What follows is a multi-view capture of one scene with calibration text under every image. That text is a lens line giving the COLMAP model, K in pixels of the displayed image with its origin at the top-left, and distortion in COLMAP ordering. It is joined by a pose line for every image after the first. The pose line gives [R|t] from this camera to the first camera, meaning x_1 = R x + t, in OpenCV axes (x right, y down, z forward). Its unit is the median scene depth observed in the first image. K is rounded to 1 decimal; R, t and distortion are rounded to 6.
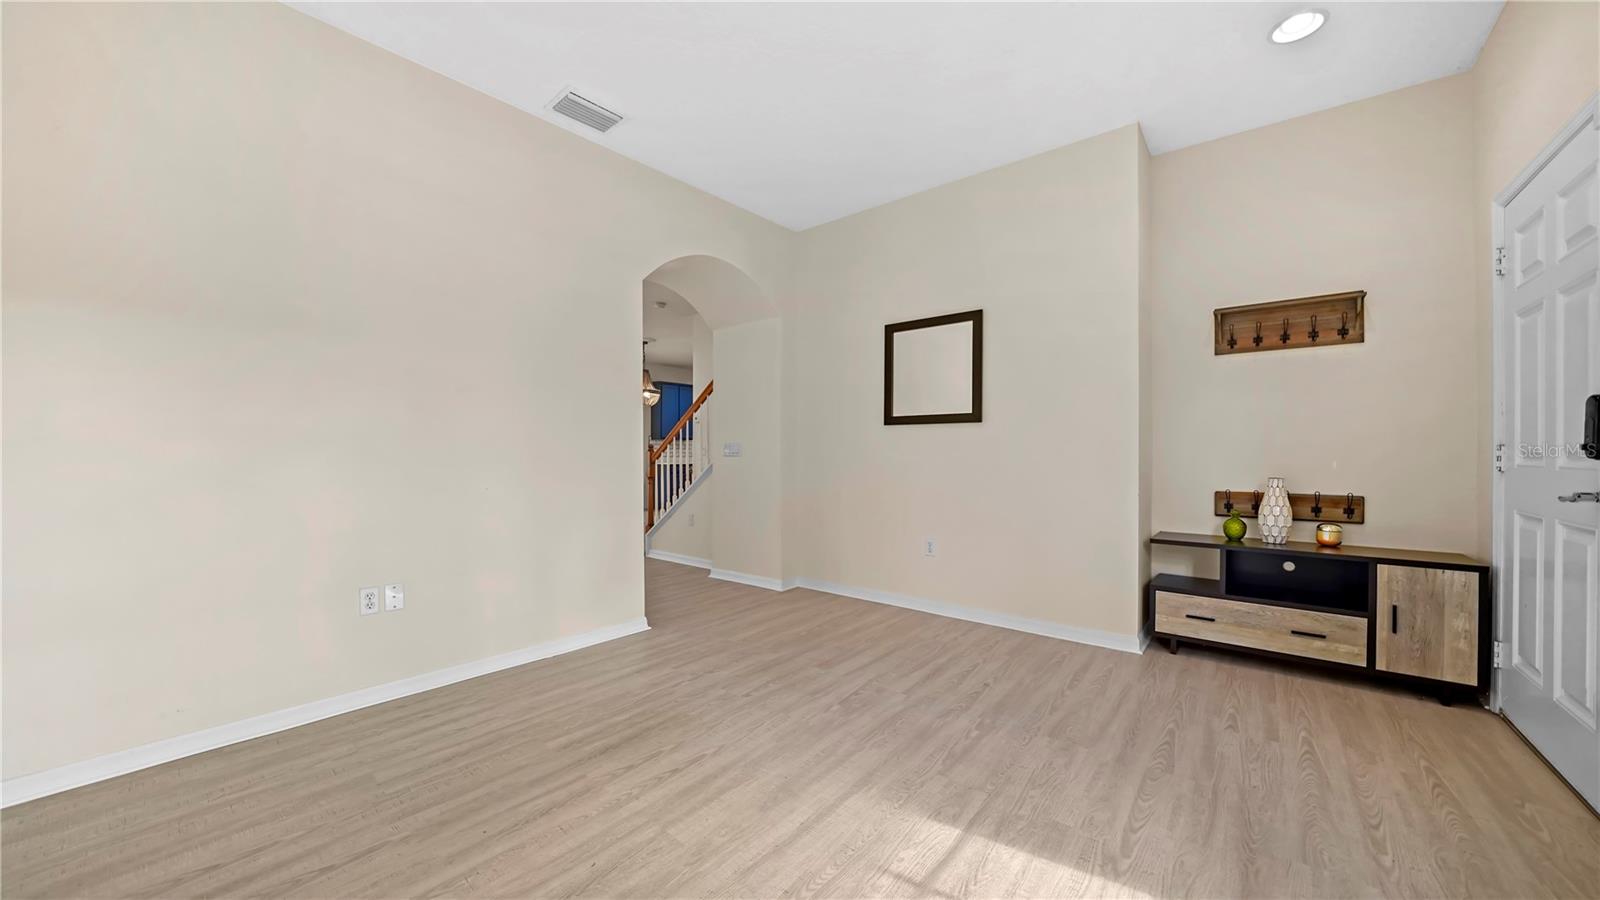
lens RADIAL K [[558.9, 0, 807.4], [0, 558.9, 460.3], [0, 0, 1]] dist [-0.020068, -0.000018]
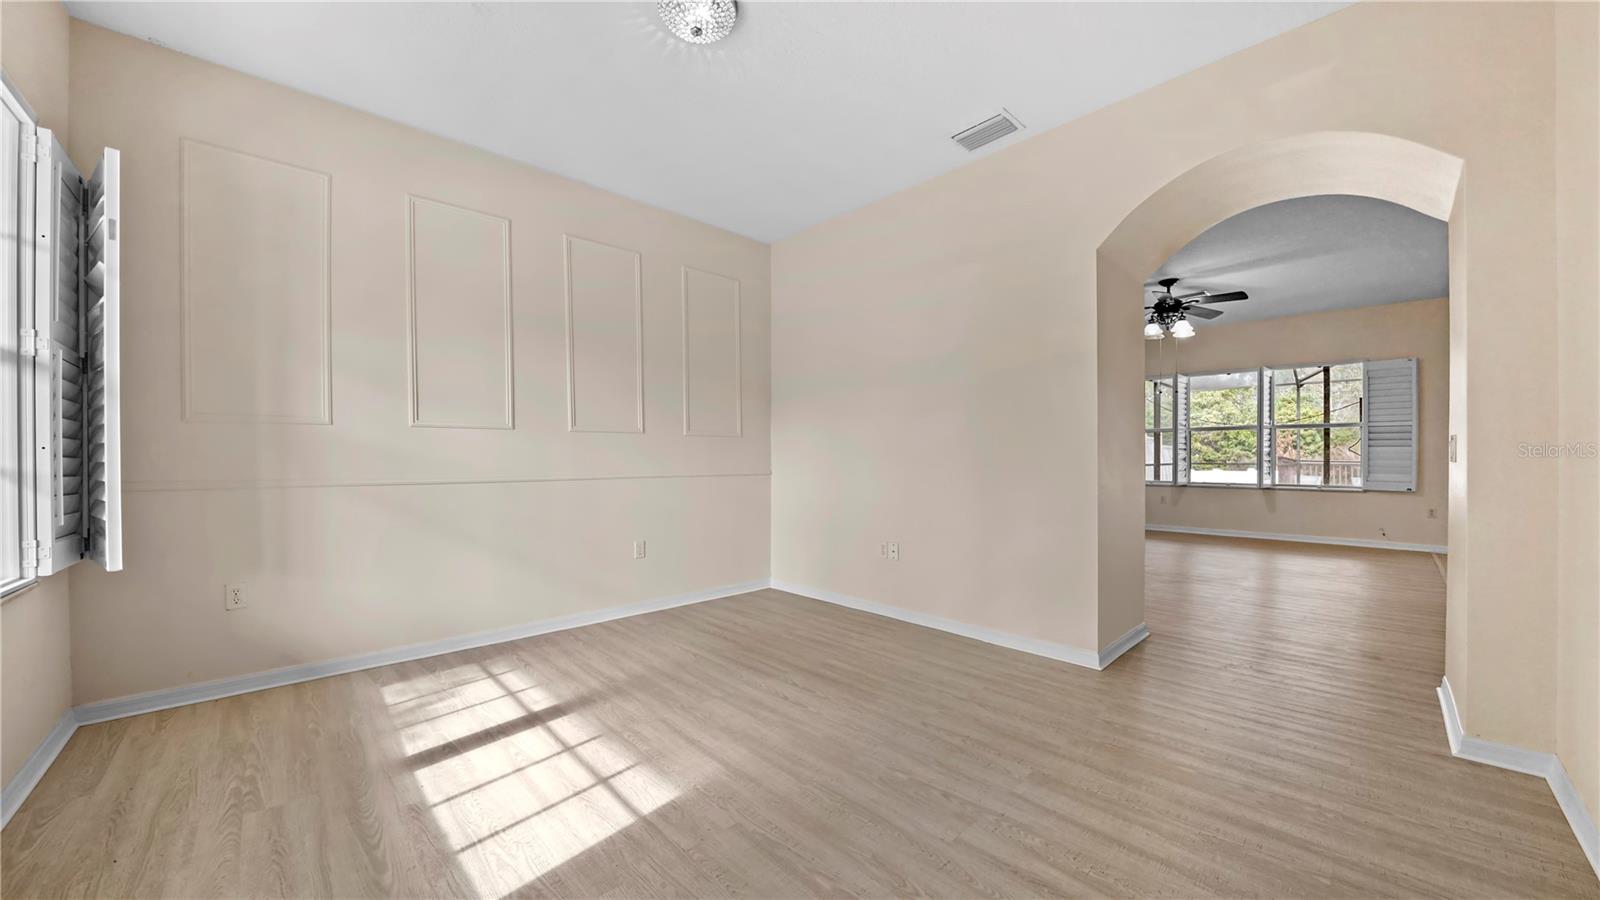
lens RADIAL K [[563.4, 0, 780.1], [0, 563.4, 459.0], [0, 0, 1]] dist [-0.001189, -0.000052]
pose [[-0.146617, 0.000592, -0.989193, 0.984141], [-0.001445, 0.999999, 0.000813, -0.013291], [0.989192, 0.001549, -0.146616, 1.060416]]
